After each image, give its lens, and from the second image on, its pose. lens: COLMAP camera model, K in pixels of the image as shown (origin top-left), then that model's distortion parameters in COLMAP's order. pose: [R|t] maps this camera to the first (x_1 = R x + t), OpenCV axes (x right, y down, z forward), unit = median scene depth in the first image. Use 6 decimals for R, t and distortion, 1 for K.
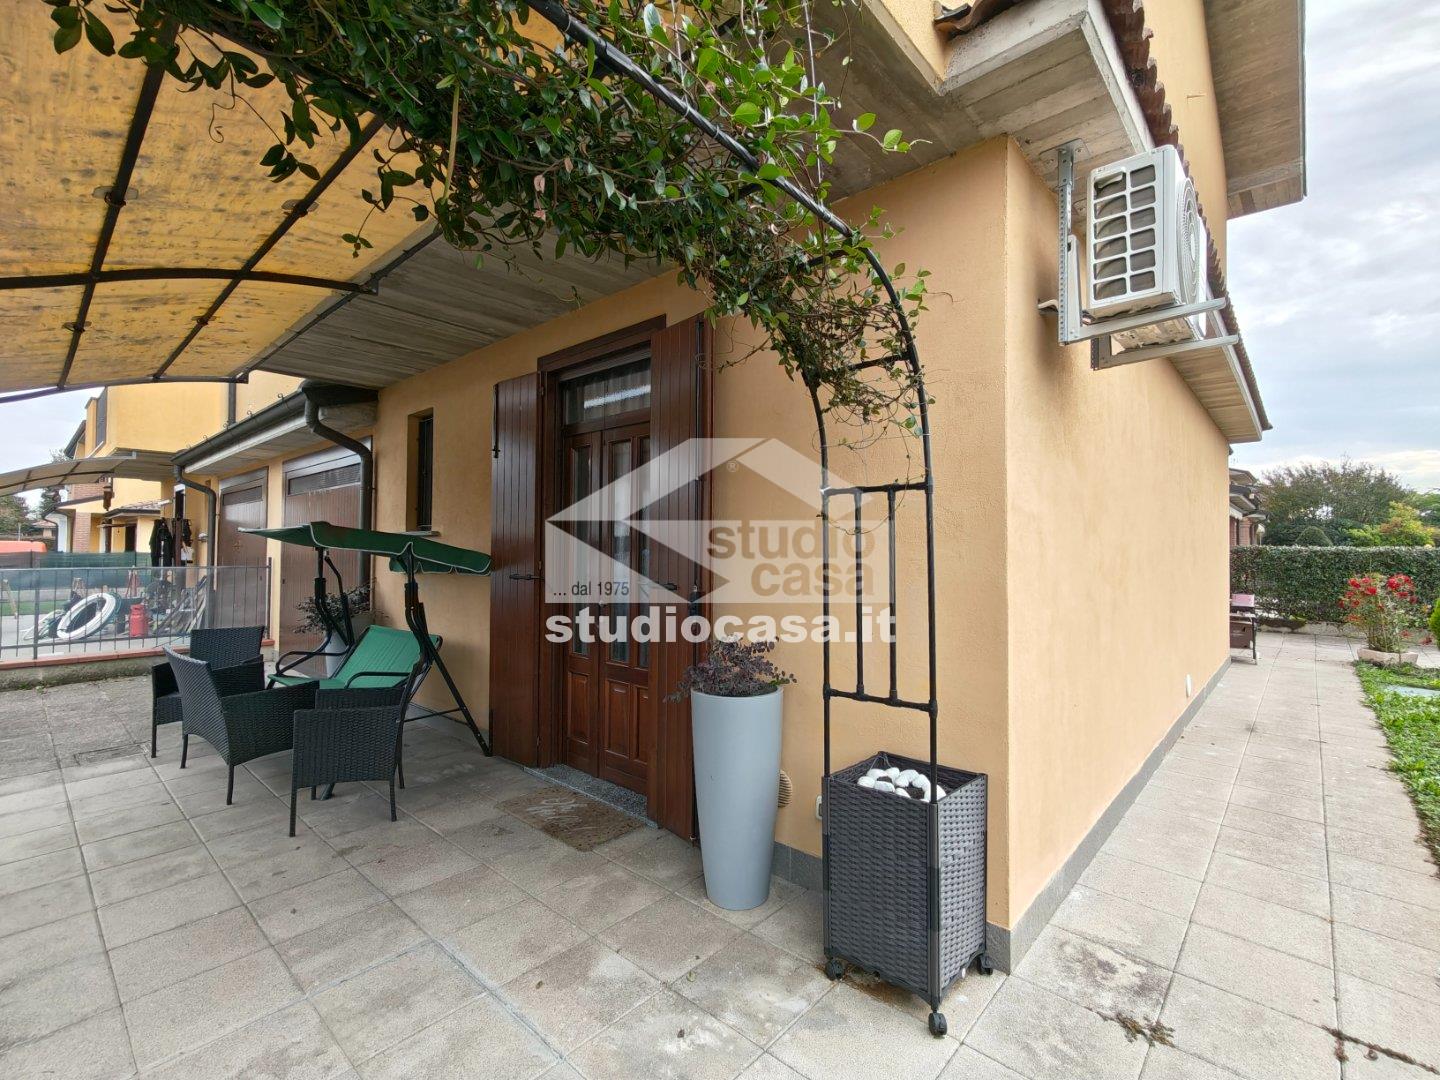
lens RADIAL K [[649.3, 0, 718.2], [0, 649.3, 537.8], [0, 0, 1]] dist [-0.004762, 0.001281]
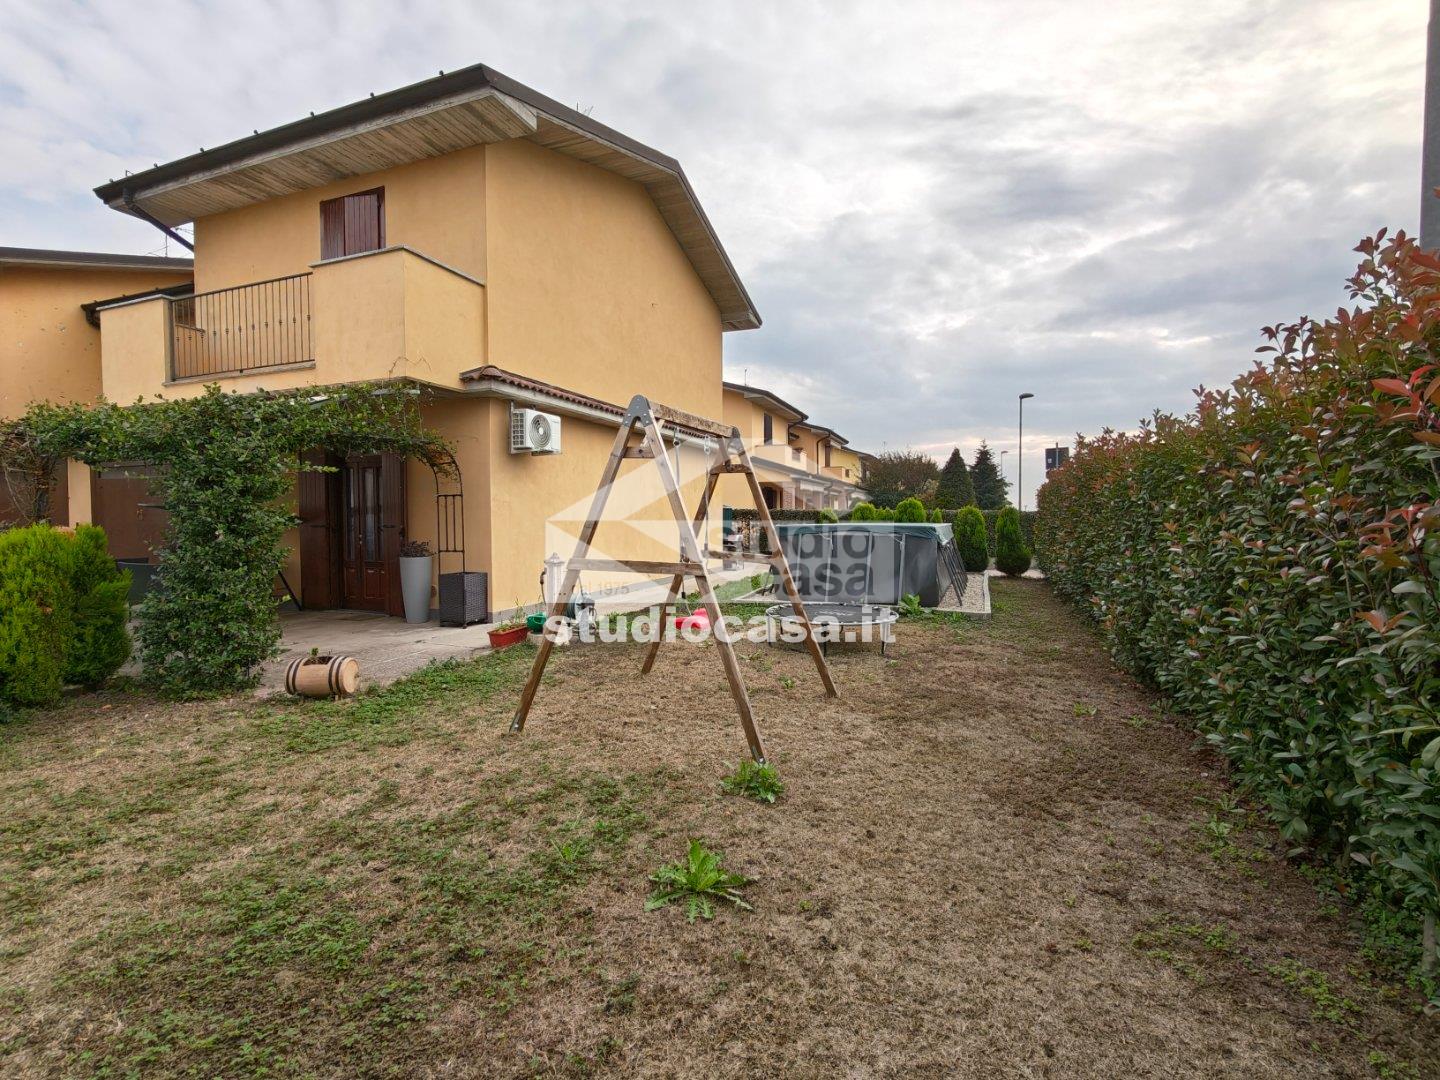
lens RADIAL K [[649.3, 0, 725.7], [0, 649.3, 533.2], [0, 0, 1]] dist [-0.004762, 0.001281]
pose [[0.932736, -0.018862, 0.360065, 0.314633], [0.001954, 0.998880, 0.047266, -0.026258], [-0.360554, -0.043383, 0.931729, -2.577484]]
